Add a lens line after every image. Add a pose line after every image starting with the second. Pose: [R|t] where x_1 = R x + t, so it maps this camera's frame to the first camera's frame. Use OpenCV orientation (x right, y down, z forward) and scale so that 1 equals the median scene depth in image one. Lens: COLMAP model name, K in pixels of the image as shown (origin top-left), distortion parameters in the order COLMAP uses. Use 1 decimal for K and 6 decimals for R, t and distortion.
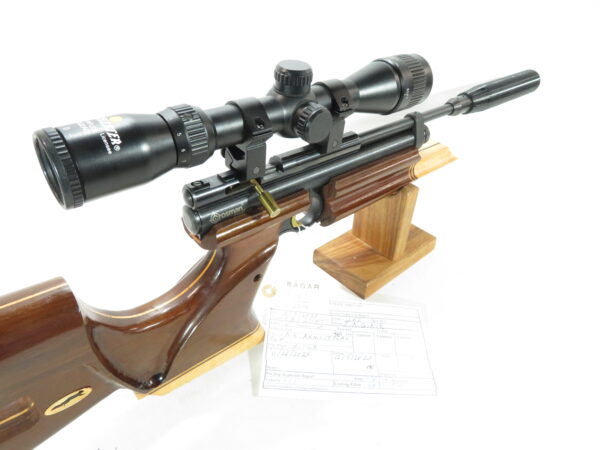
lens RADIAL K [[474.4, 0, 300.0], [0, 474.4, 225.0], [0, 0, 1]] dist [0.003780, 0.002012]
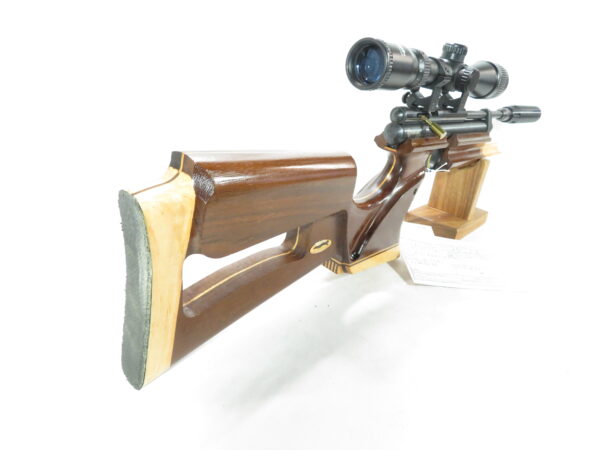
lens RADIAL K [[474.4, 0, 300.0], [0, 474.4, 225.0], [0, 0, 1]] dist [0.003780, 0.002012]
pose [[0.983370, 0.044166, 0.176162, -0.520522], [-0.002275, 0.972900, -0.231215, 0.415865], [-0.181600, 0.226969, 0.956821, -0.187740]]
